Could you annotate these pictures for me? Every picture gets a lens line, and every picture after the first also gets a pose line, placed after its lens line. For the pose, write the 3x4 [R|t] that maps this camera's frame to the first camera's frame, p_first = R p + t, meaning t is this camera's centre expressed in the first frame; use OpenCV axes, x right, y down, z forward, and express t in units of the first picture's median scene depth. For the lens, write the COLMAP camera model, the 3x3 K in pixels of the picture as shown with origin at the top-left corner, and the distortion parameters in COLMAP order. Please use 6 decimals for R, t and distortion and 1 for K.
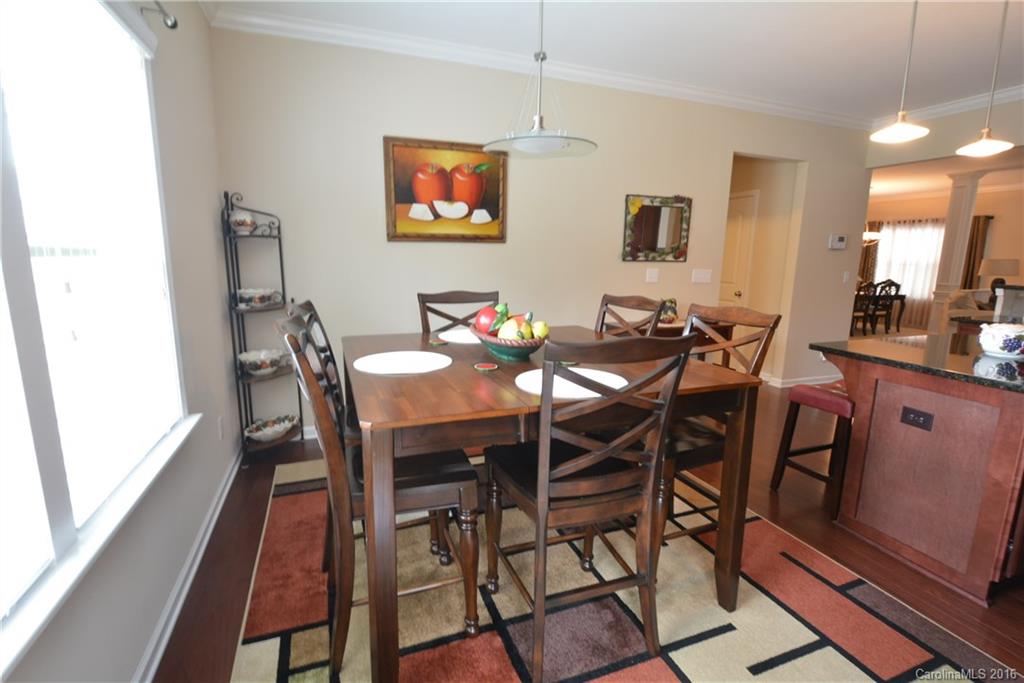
lens RADIAL K [[486.8, 0, 512.0], [0, 486.8, 341.5], [0, 0, 1]] dist [-0.070909, -0.000157]
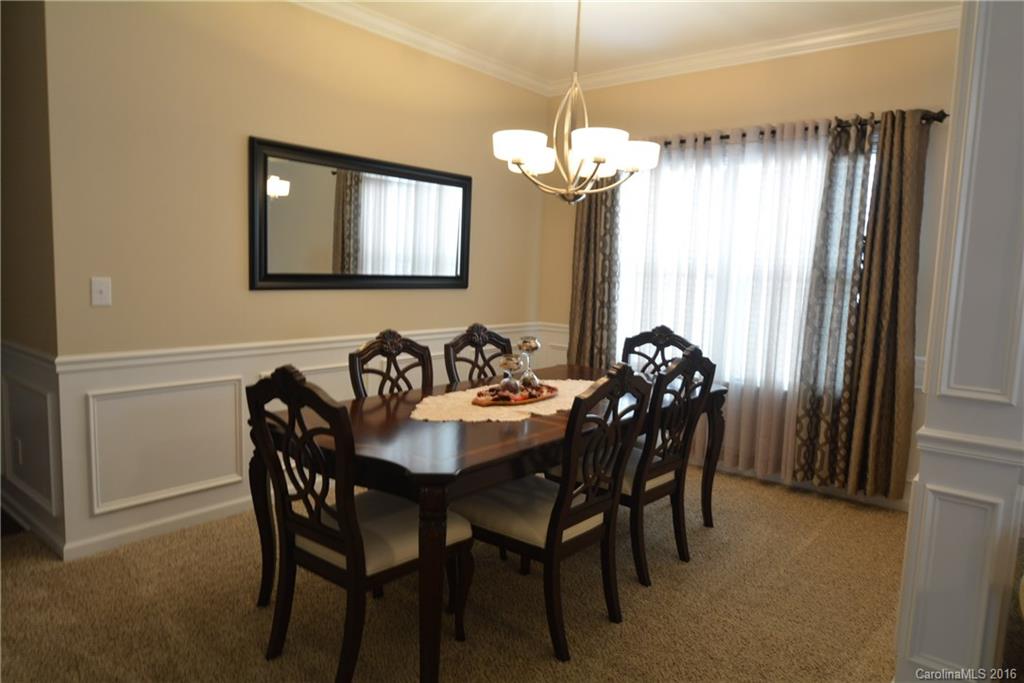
lens RADIAL K [[678.7, 0, 512.0], [0, 678.7, 341.5], [0, 0, 1]] dist [-0.035647, -0.001092]
pose [[0.861944, -0.038646, 0.505529, 0.534067], [0.078481, 0.995243, -0.057729, -0.109582], [-0.500893, 0.089434, 0.860876, 0.698416]]
